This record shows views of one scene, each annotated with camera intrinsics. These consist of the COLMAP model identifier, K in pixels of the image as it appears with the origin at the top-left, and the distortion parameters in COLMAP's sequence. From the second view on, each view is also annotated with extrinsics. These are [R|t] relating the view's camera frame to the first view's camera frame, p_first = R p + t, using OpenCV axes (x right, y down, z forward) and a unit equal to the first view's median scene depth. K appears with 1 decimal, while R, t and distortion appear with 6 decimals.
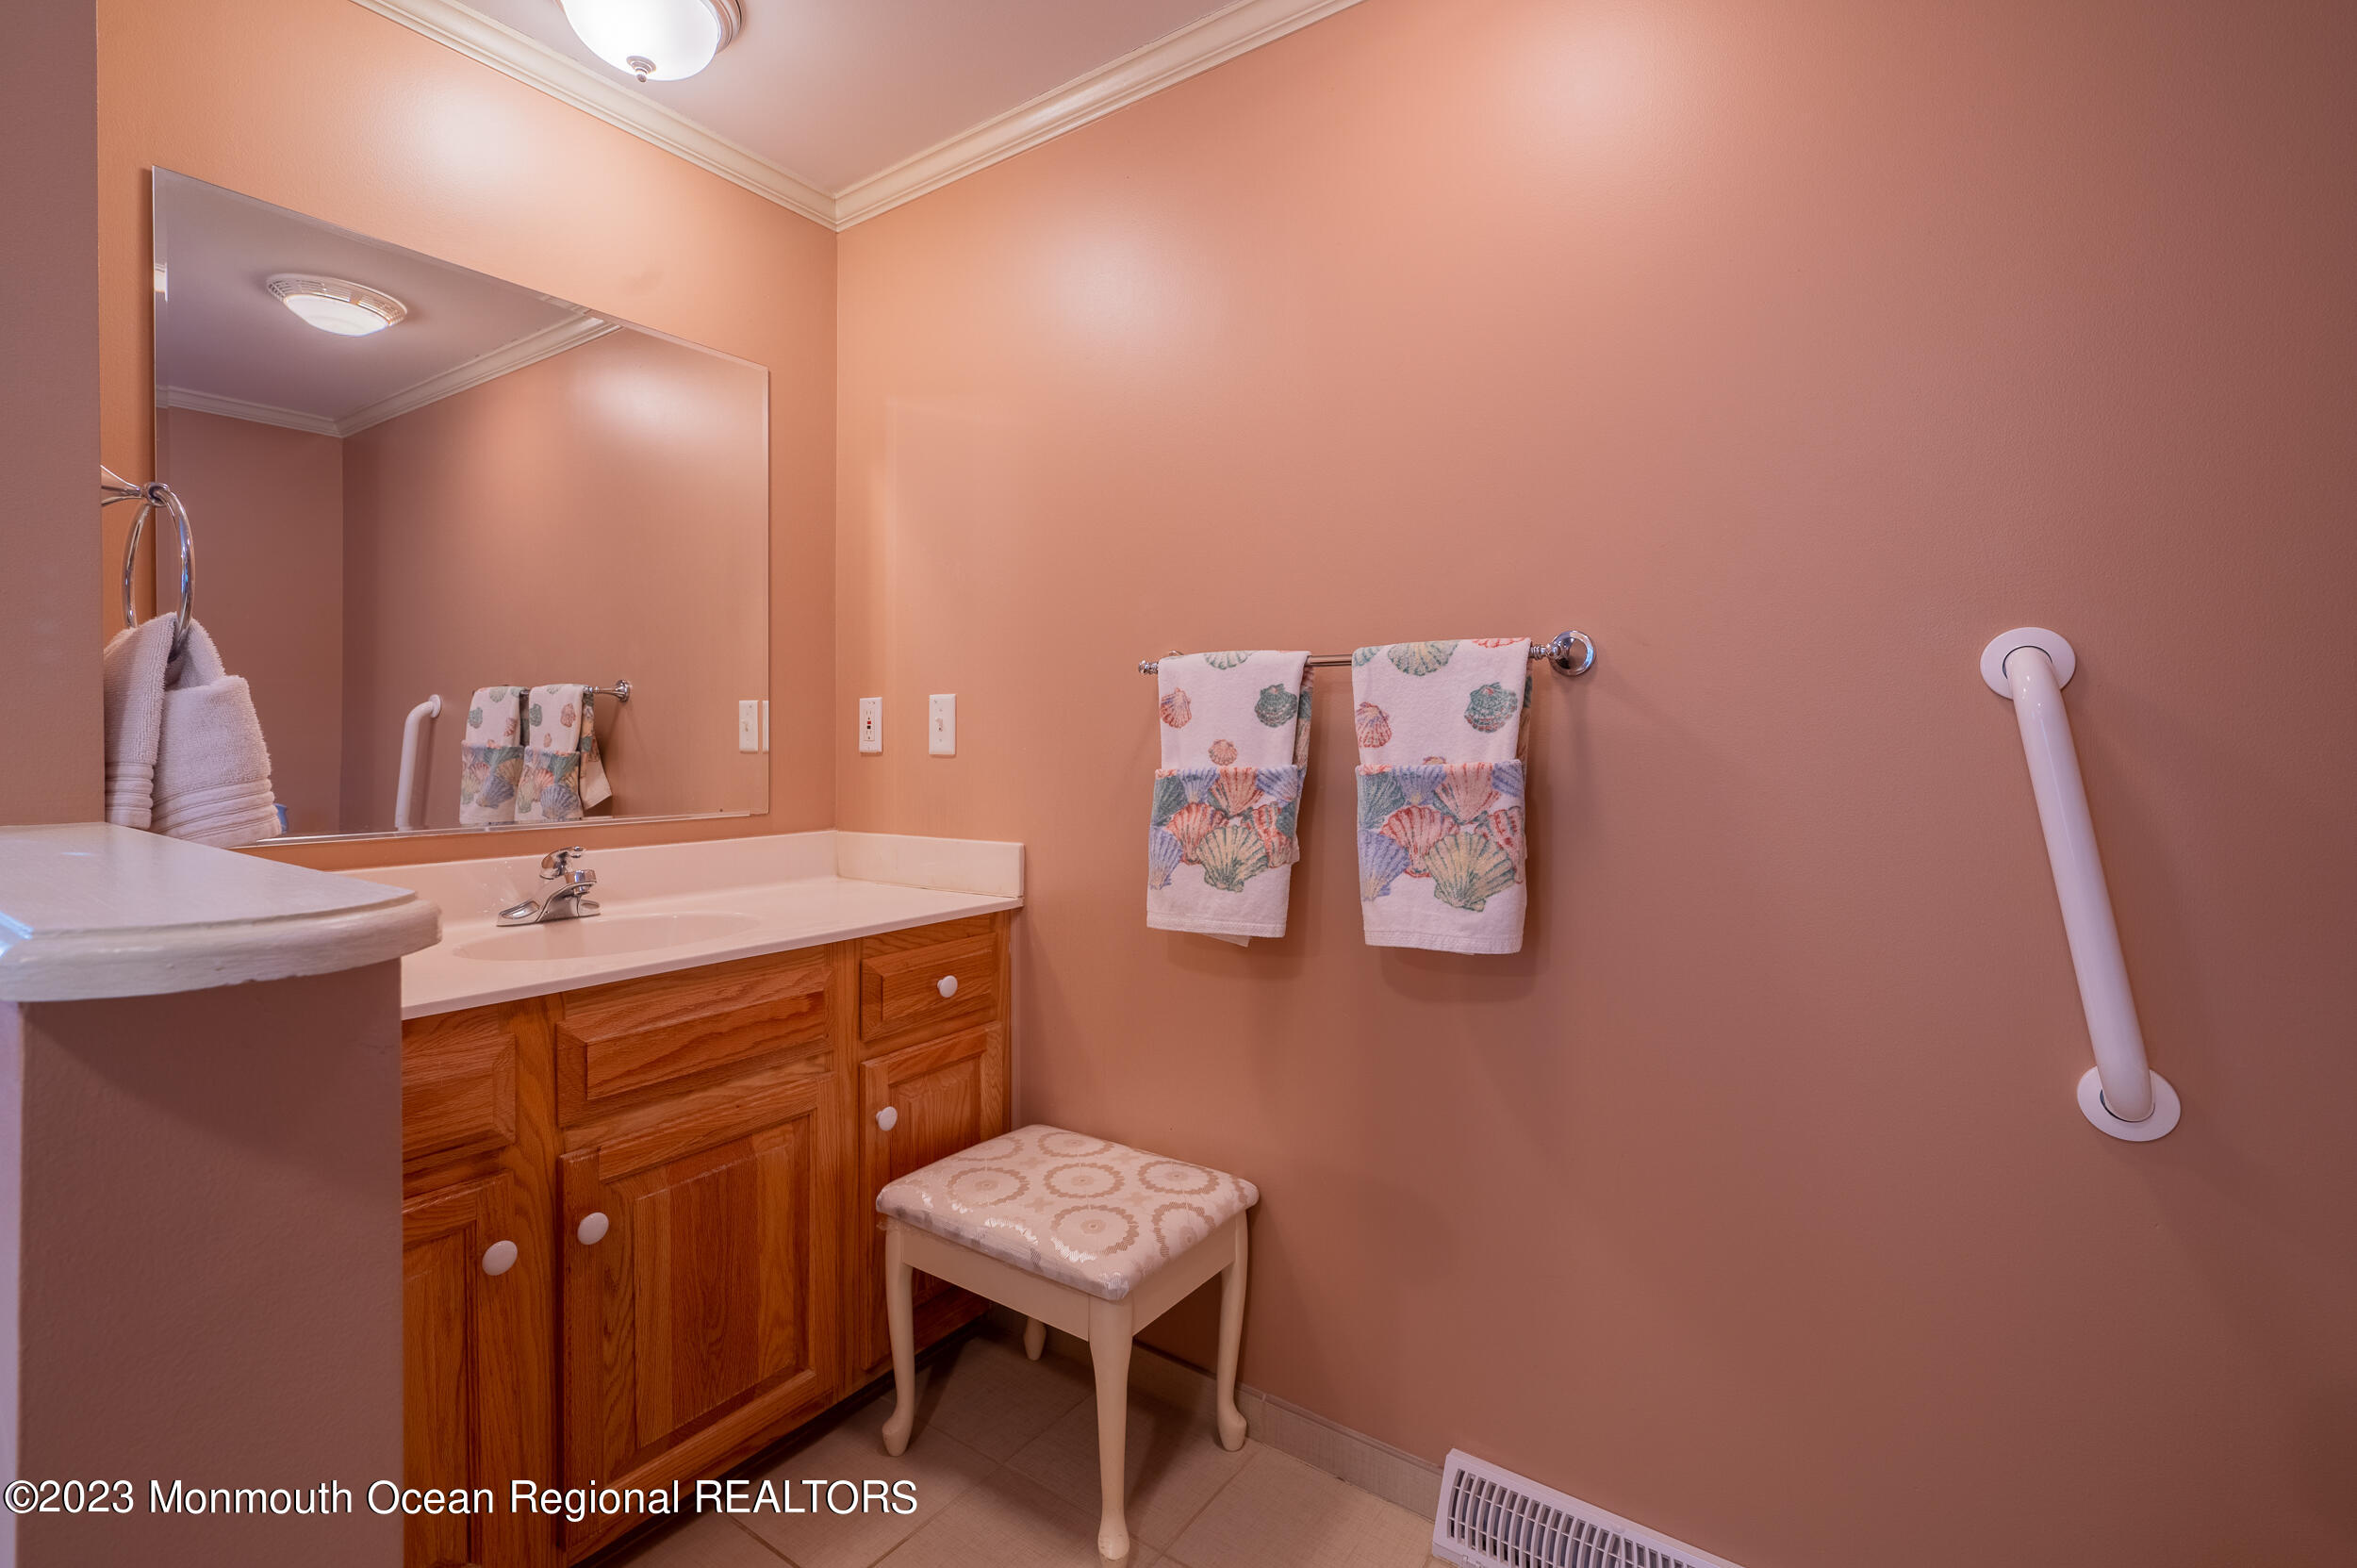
lens RADIAL K [[1067.9, 0, 1178.2], [0, 1067.9, 762.2], [0, 0, 1]] dist [-0.002846, -0.000121]
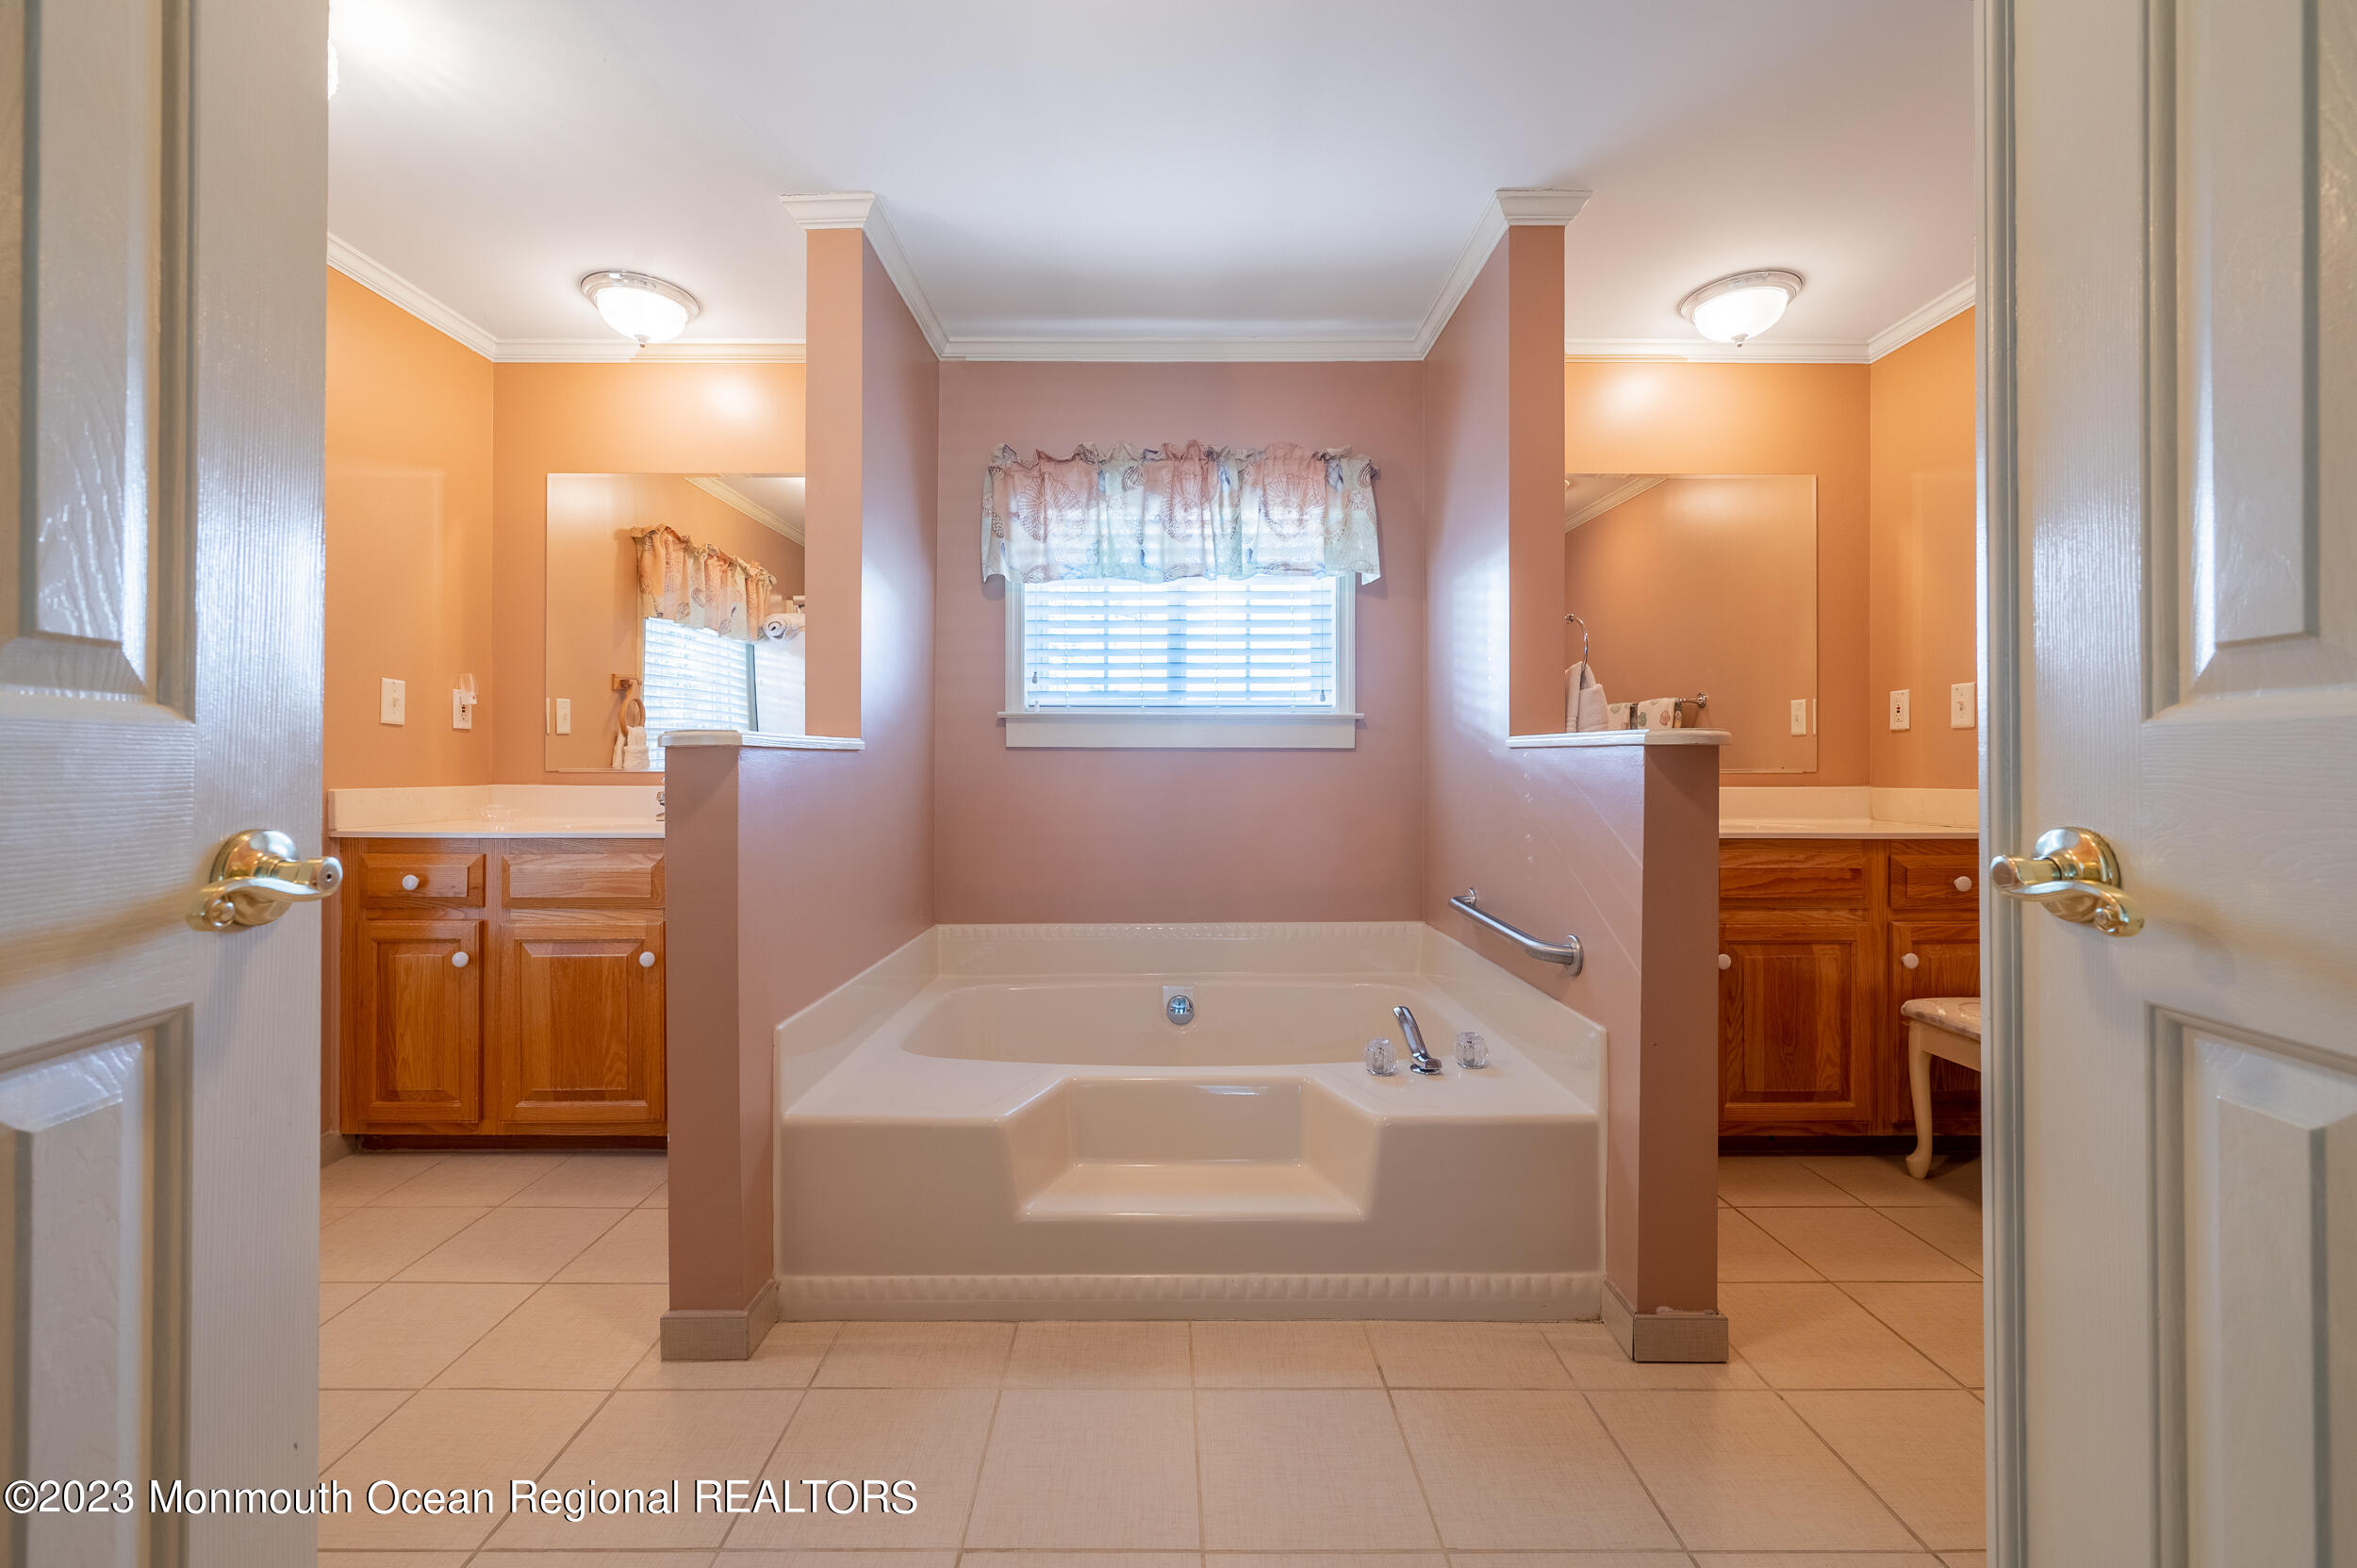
lens RADIAL K [[931.5, 0, 1181.7], [0, 931.5, 751.7], [0, 0, 1]] dist [-0.002950, 0.000290]
pose [[0.583776, -0.009649, -0.811858, 0.207430], [-0.015474, 0.999616, -0.023007, 0.086118], [0.811767, 0.025993, 0.583402, -0.648574]]
